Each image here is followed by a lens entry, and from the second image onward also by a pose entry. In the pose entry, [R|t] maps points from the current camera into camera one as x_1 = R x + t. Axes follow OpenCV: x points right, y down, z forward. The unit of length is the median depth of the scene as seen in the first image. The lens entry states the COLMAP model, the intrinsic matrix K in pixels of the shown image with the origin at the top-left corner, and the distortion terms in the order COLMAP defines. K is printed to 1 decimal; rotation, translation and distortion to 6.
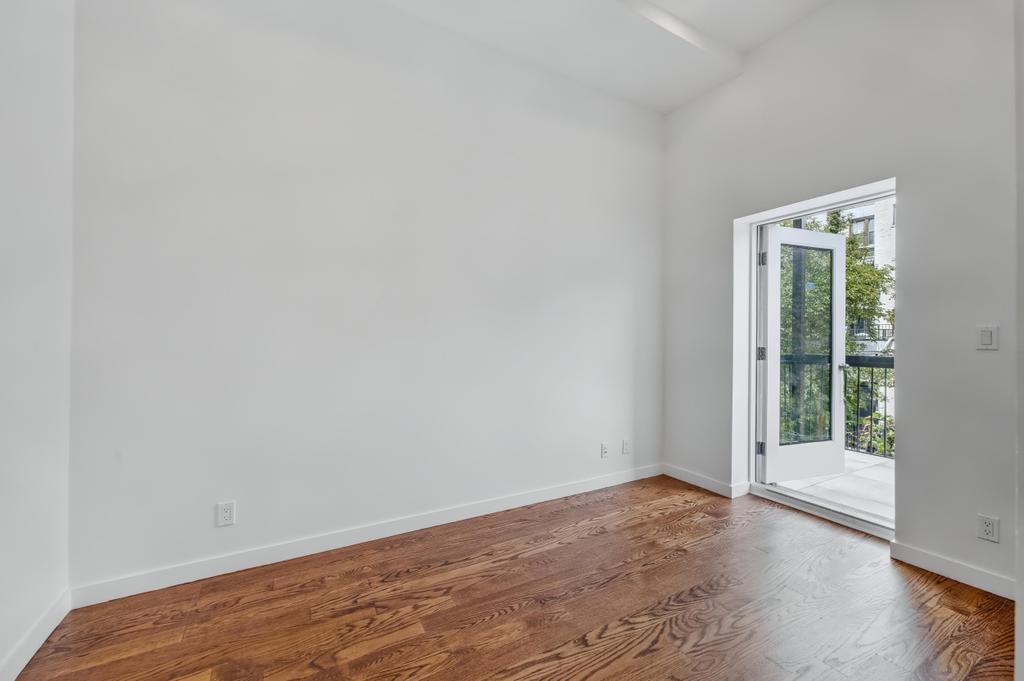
lens RADIAL K [[418.8, 0, 513.8], [0, 418.8, 335.7], [0, 0, 1]] dist [0.001326, 0.000824]
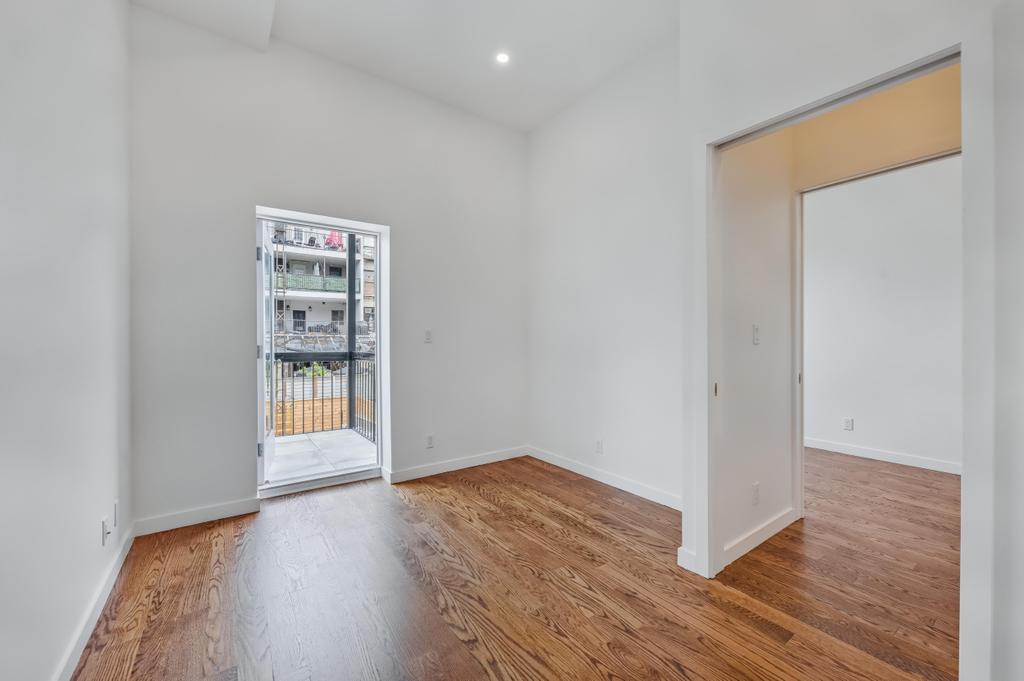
lens RADIAL K [[410.5, 0, 509.1], [0, 410.5, 343.7], [0, 0, 1]] dist [0.012937, -0.004642]
pose [[-0.115633, -0.010063, 0.993241, -0.696357], [-0.001939, 0.999949, 0.009906, 0.020944], [-0.993290, -0.000781, -0.115646, 0.899525]]
